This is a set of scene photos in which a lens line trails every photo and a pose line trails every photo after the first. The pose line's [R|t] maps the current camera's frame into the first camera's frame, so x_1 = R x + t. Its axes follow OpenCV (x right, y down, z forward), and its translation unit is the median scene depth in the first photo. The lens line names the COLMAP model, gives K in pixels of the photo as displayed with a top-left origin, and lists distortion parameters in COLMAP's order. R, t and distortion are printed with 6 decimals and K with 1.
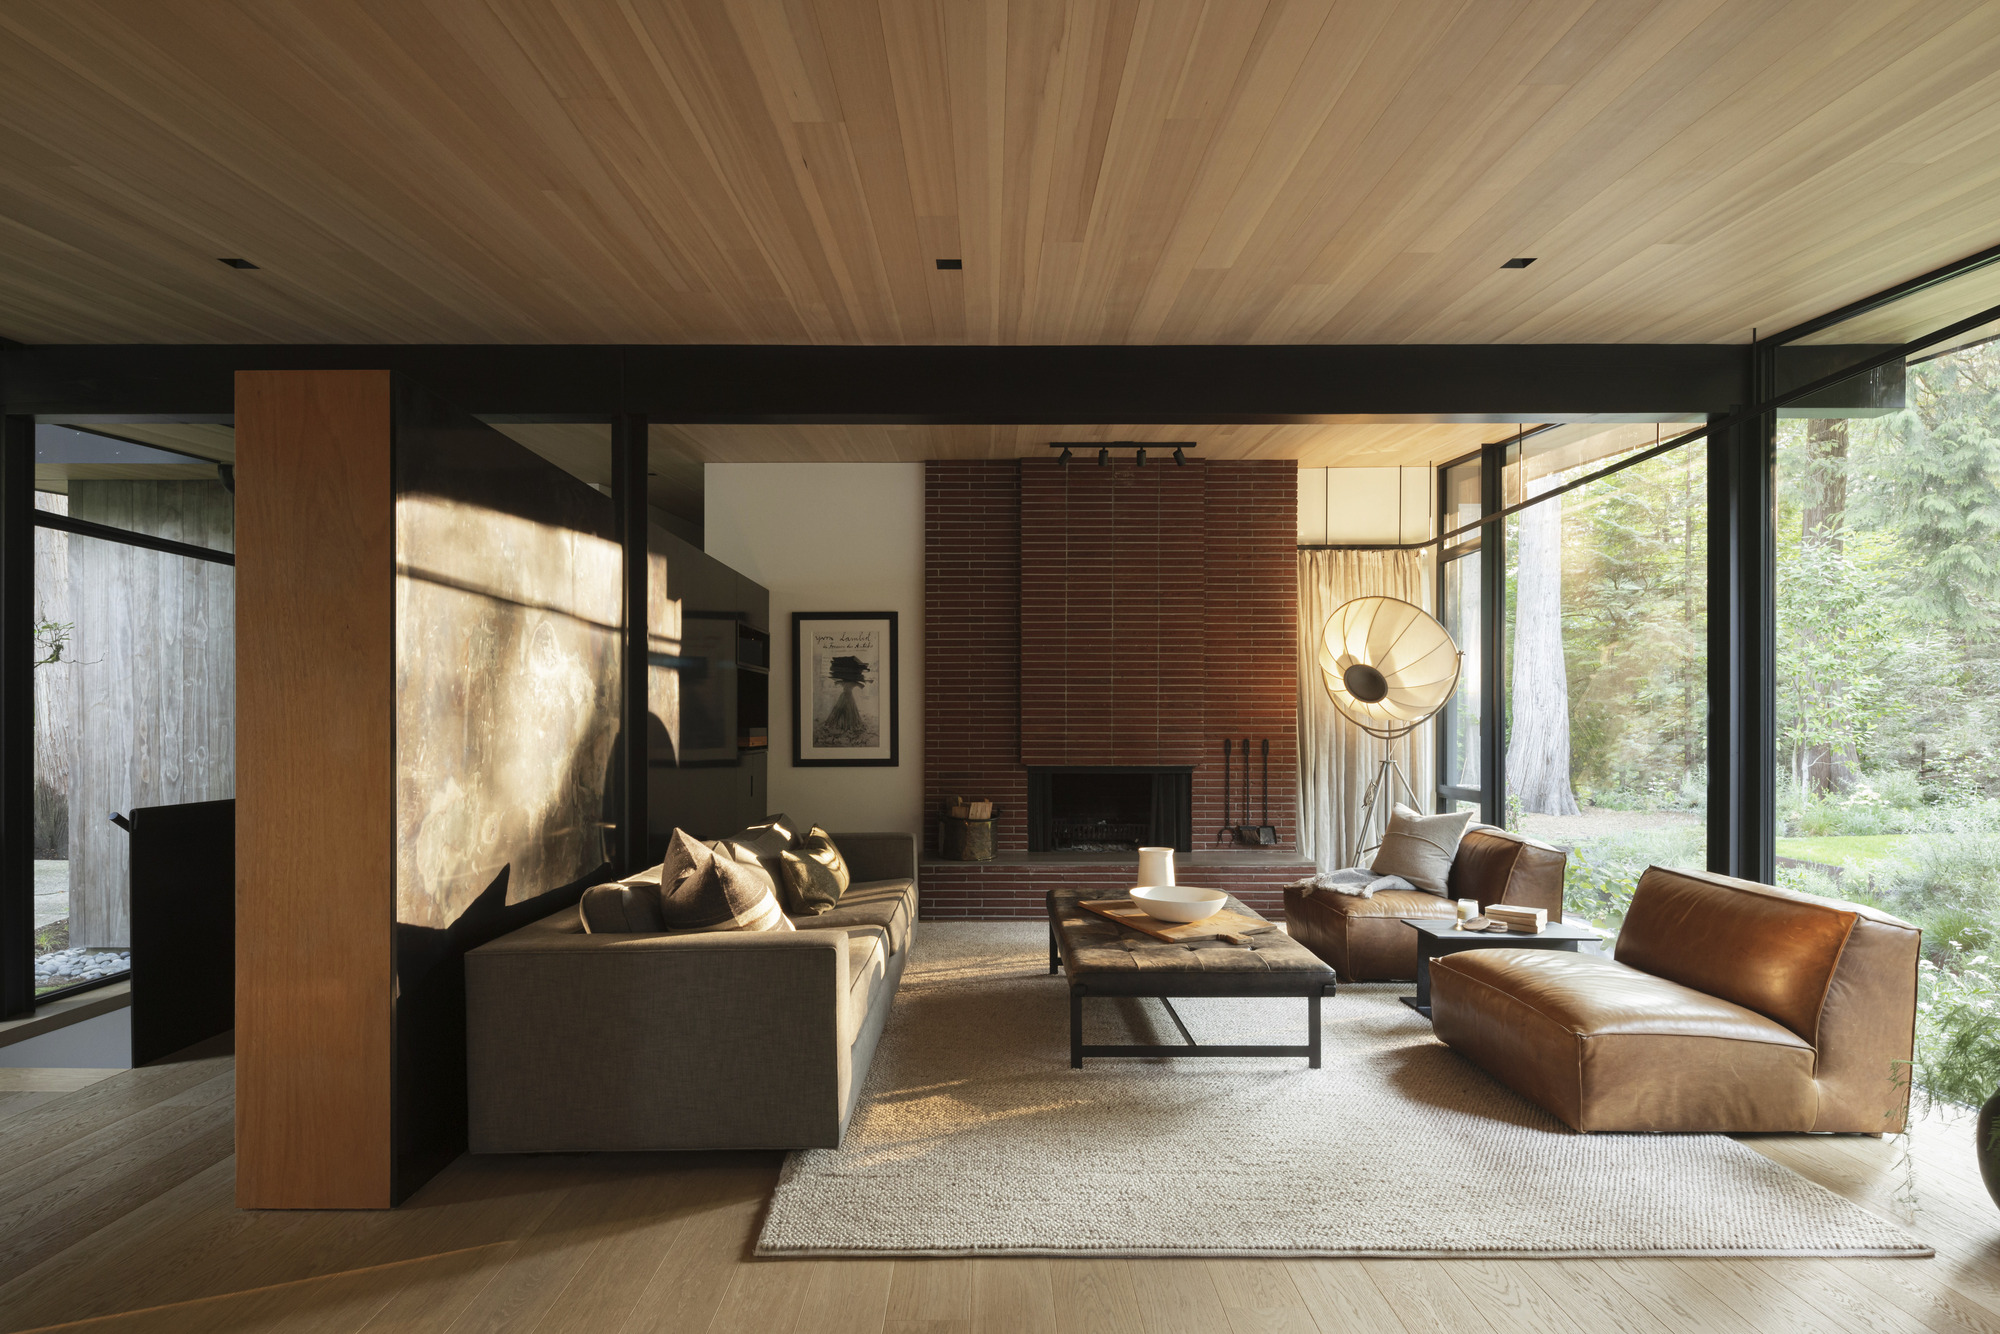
lens RADIAL K [[969.9, 0, 1041.1], [0, 969.9, 732.1], [0, 0, 1]] dist [-0.001678, -0.000043]
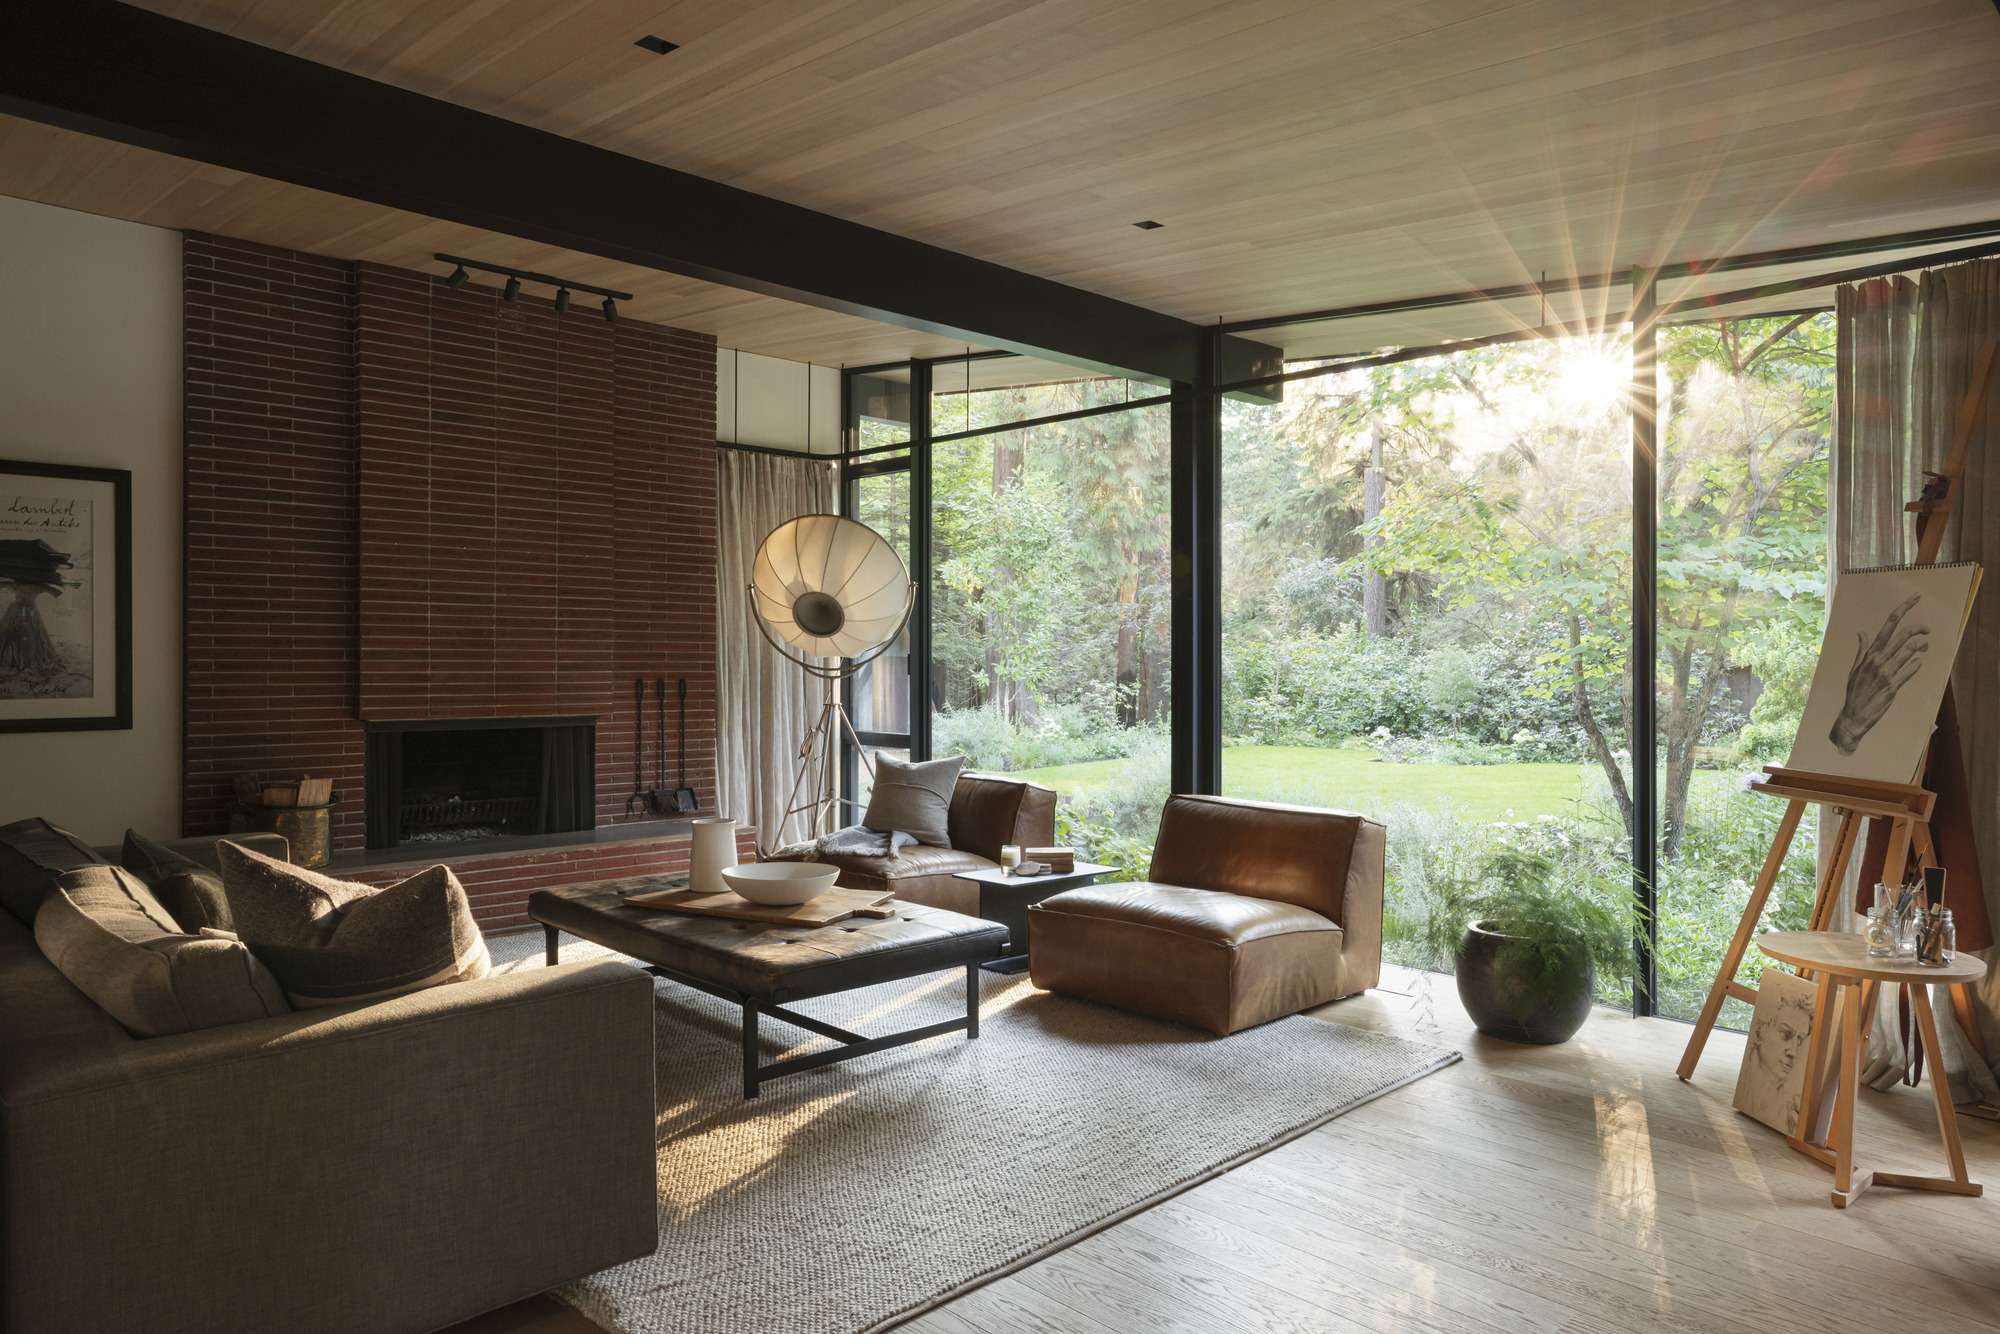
lens RADIAL K [[1284.6, 0, 993.8], [0, 1284.6, 662.7], [0, 0, 1]] dist [-0.005748, -0.001318]
pose [[0.723145, 0.002249, 0.690693, -0.314911], [-0.000688, 0.999997, -0.002535, -0.004036], [-0.690696, 0.001358, 0.723144, 0.060322]]
